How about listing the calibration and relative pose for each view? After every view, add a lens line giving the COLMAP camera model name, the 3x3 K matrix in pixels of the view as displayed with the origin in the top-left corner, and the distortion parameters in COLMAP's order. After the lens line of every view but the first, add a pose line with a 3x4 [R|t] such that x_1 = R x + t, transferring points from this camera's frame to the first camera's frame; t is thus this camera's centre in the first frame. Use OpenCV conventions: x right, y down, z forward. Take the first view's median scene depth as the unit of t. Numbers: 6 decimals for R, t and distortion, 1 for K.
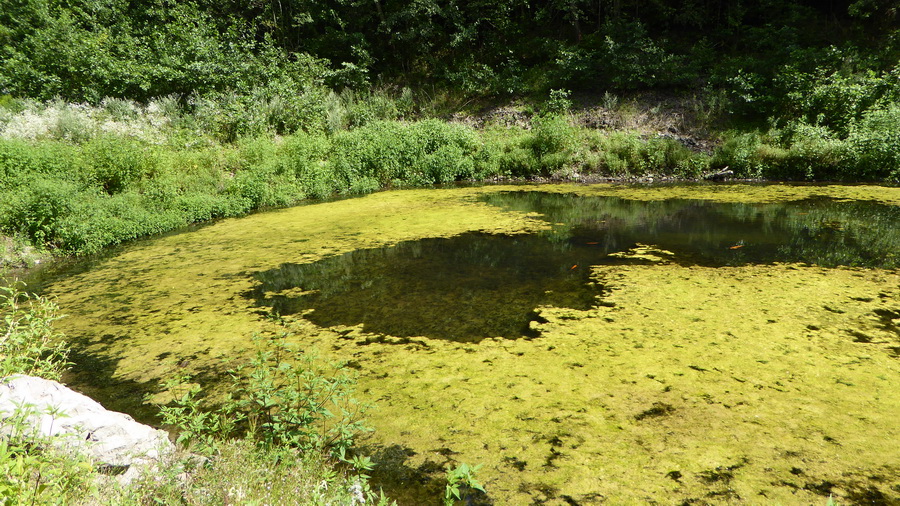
lens RADIAL K [[693.2, 0, 450.0], [0, 693.2, 253.0], [0, 0, 1]] dist [-0.037201, 0.010997]
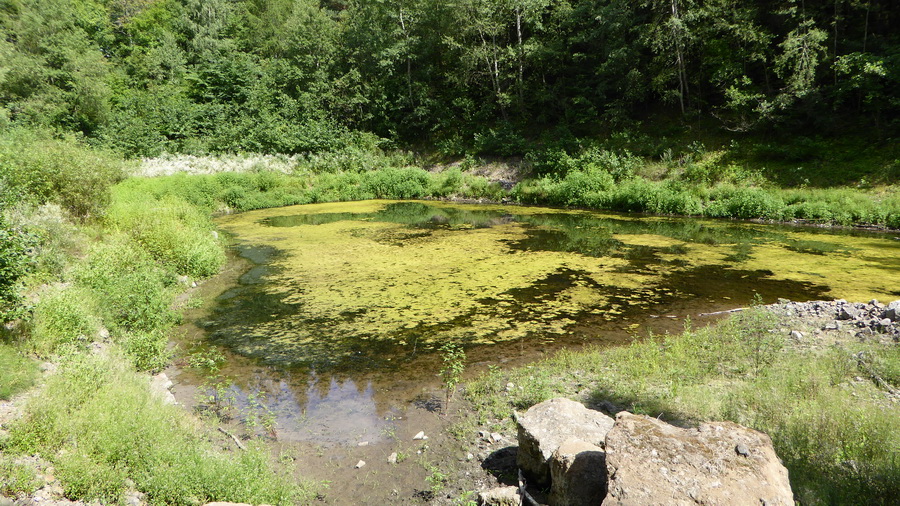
lens RADIAL K [[693.2, 0, 450.0], [0, 693.2, 253.0], [0, 0, 1]] dist [-0.037201, 0.010997]
pose [[0.907909, 0.091678, -0.409018, 1.057053], [-0.104876, 0.994436, -0.009900, 0.081350], [0.405835, 0.051885, 0.912473, -0.936378]]
